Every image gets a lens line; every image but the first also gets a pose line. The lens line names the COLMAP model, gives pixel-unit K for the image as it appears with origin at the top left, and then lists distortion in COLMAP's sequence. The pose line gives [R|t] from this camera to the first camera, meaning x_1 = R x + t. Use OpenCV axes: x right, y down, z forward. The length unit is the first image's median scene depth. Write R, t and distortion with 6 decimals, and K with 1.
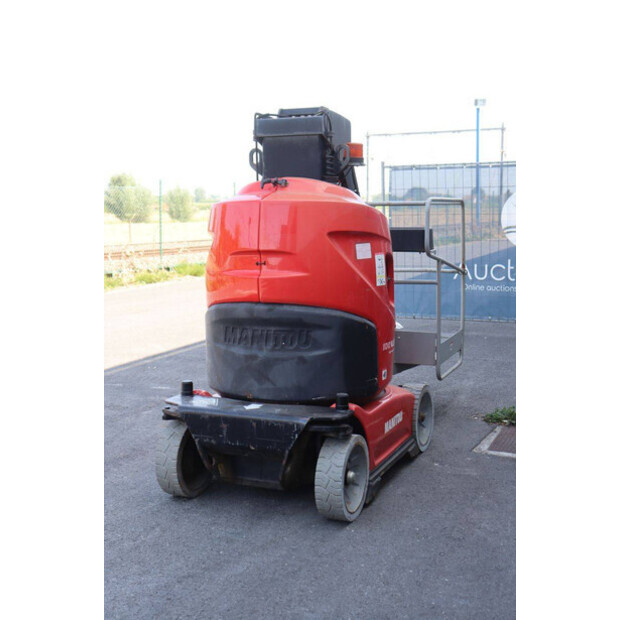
lens RADIAL K [[835.5, 0, 311.2], [0, 835.5, 307.9], [0, 0, 1]] dist [0.048467, 0.000000]
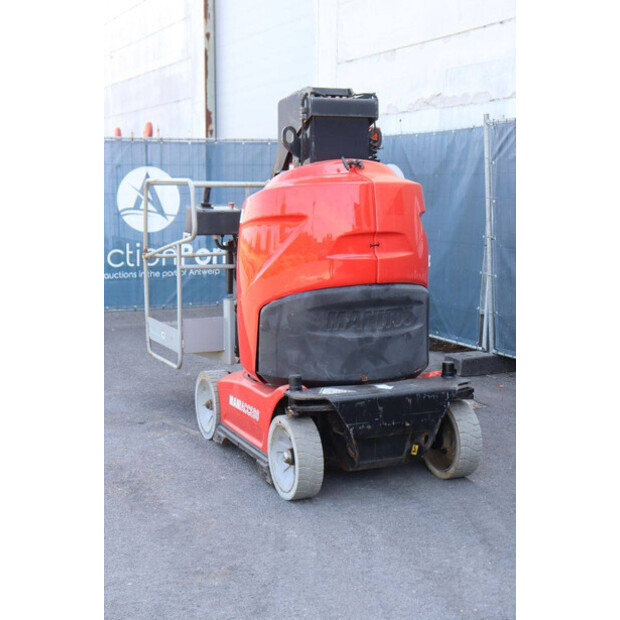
lens RADIAL K [[973.7, 0, 297.8], [0, 973.7, 306.1], [0, 0, 1]] dist [0.146920, 0.000000]
pose [[0.688612, -0.085993, 0.720013, -0.965277], [0.084464, 0.995696, 0.038138, -0.032149], [-0.720194, 0.034553, 0.692912, 0.251105]]
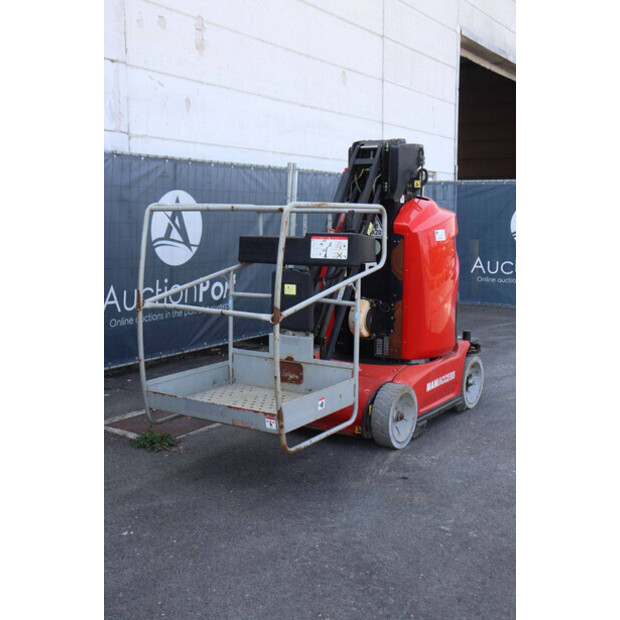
lens RADIAL K [[743.4, 0, 303.3], [0, 743.4, 311.8], [0, 0, 1]] dist [-0.001291, 0.000000]
pose [[-0.982215, -0.025208, 0.186059, -0.112769], [0.021465, 0.969375, 0.244647, -0.287818], [-0.186527, 0.244290, -0.951593, 2.405843]]
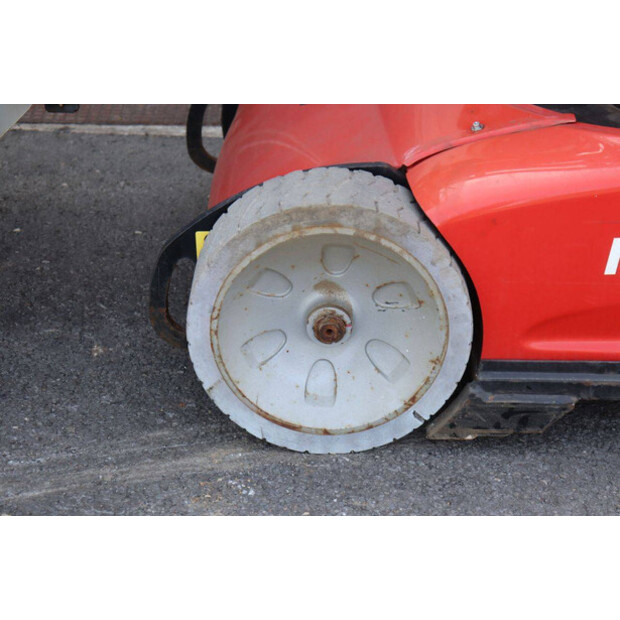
lens RADIAL K [[1467.6, 0, 308.2], [0, 1467.6, 307.9], [0, 0, 1]] dist [0.435568, 0.000000]
pose [[-0.385621, -0.428606, 0.817064, -0.463256], [0.116850, 0.855738, 0.504042, -0.110933], [-0.915228, 0.289843, -0.279908, 1.472731]]
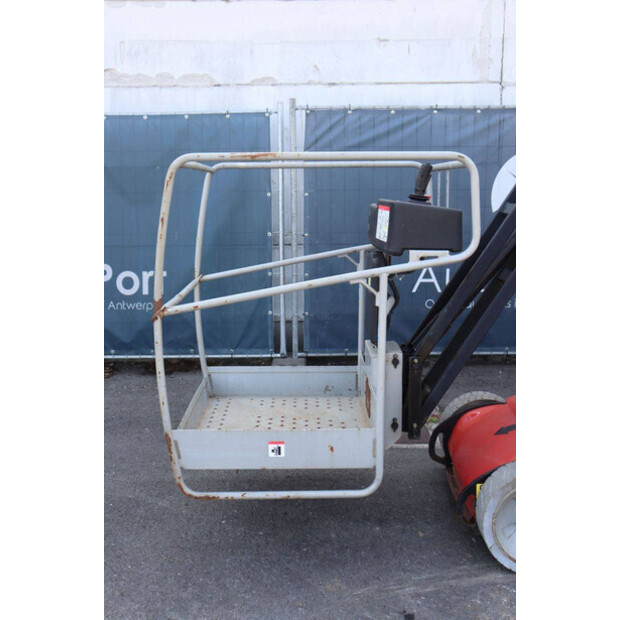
lens RADIAL K [[692.2, 0, 309.6], [0, 692.2, 310.9], [0, 0, 1]] dist [-0.005616, 0.000000]
pose [[-0.379758, -0.153043, 0.912339, -0.508498], [0.121702, 0.969383, 0.213271, -0.185423], [-0.917046, 0.192025, -0.349505, 1.690495]]
